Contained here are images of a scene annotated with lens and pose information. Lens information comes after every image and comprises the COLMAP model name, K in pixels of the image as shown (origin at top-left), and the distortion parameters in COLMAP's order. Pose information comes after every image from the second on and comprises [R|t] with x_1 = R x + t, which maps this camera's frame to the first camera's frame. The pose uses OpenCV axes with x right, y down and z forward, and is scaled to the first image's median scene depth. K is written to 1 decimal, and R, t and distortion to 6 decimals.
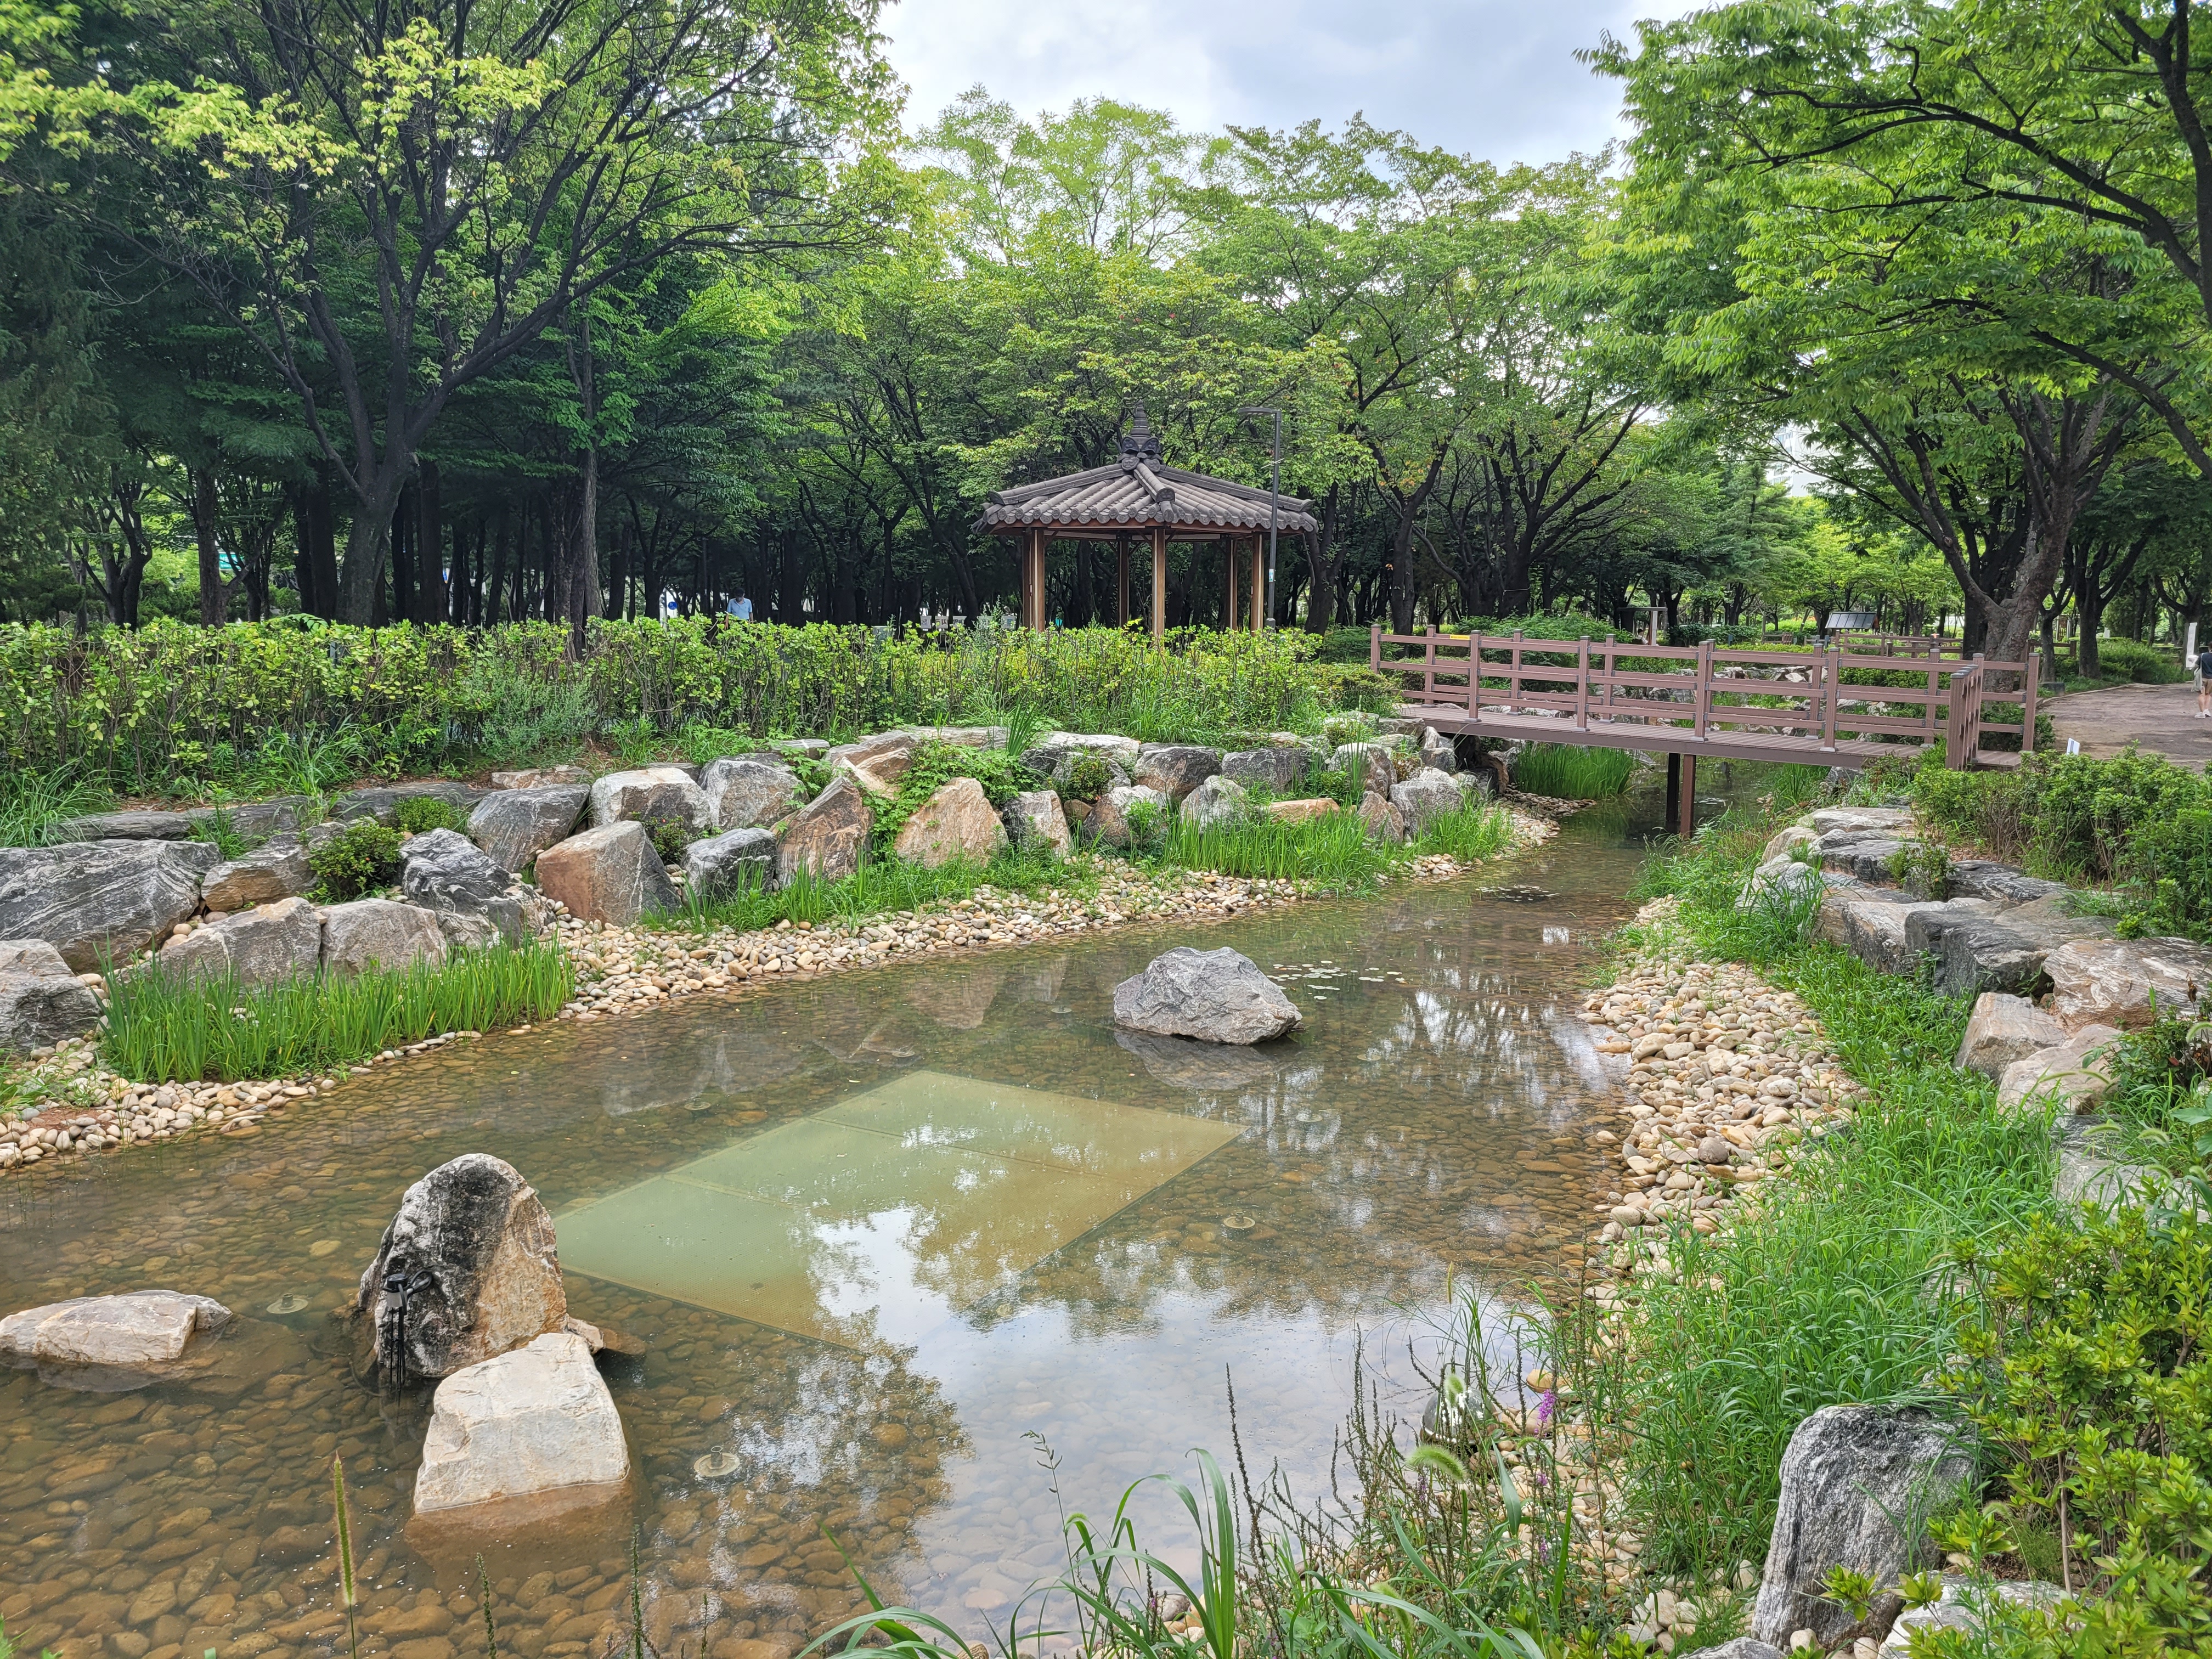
lens RADIAL K [[1664.1, 0, 1106.6], [0, 1664.1, 853.5], [0, 0, 1]] dist [0.034437, 0.003657]
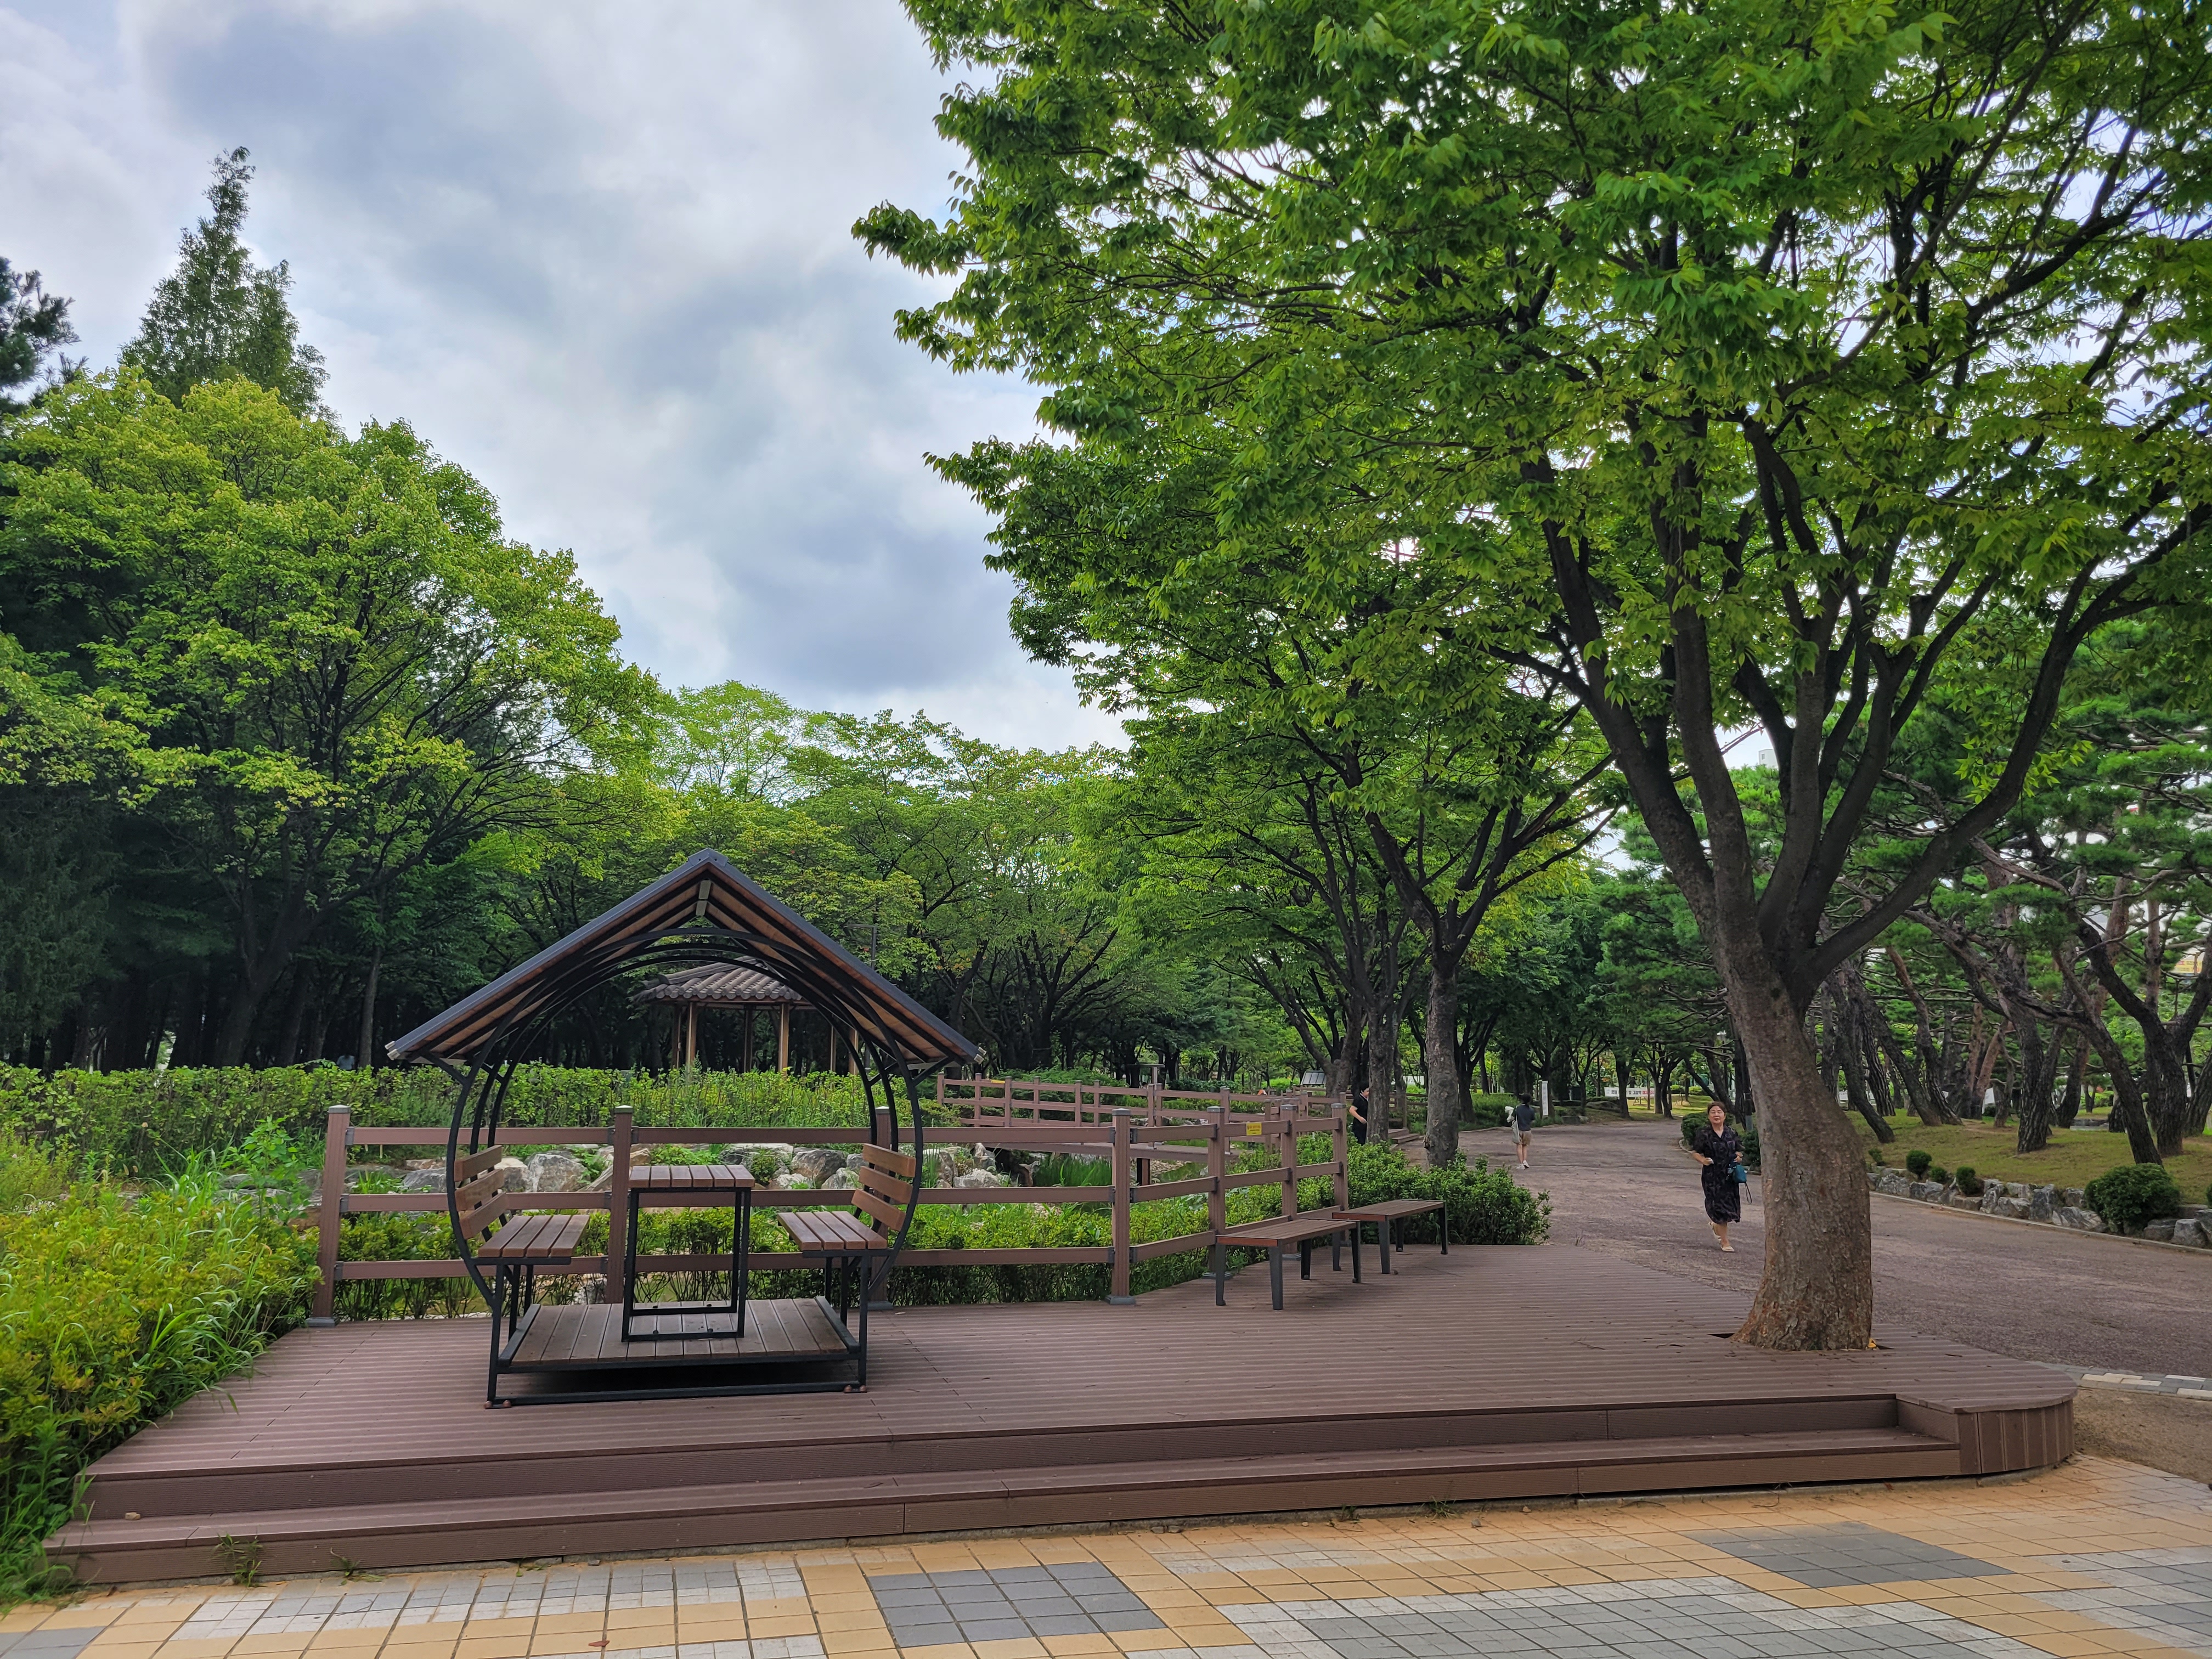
lens RADIAL K [[1664.1, 0, 1099.4], [0, 1664.1, 842.4], [0, 0, 1]] dist [0.034437, 0.003657]
pose [[0.965201, 0.040732, 0.258317, -0.070325], [0.031696, 0.962291, -0.270168, 0.052868], [-0.259581, 0.268954, 0.927513, -0.346991]]
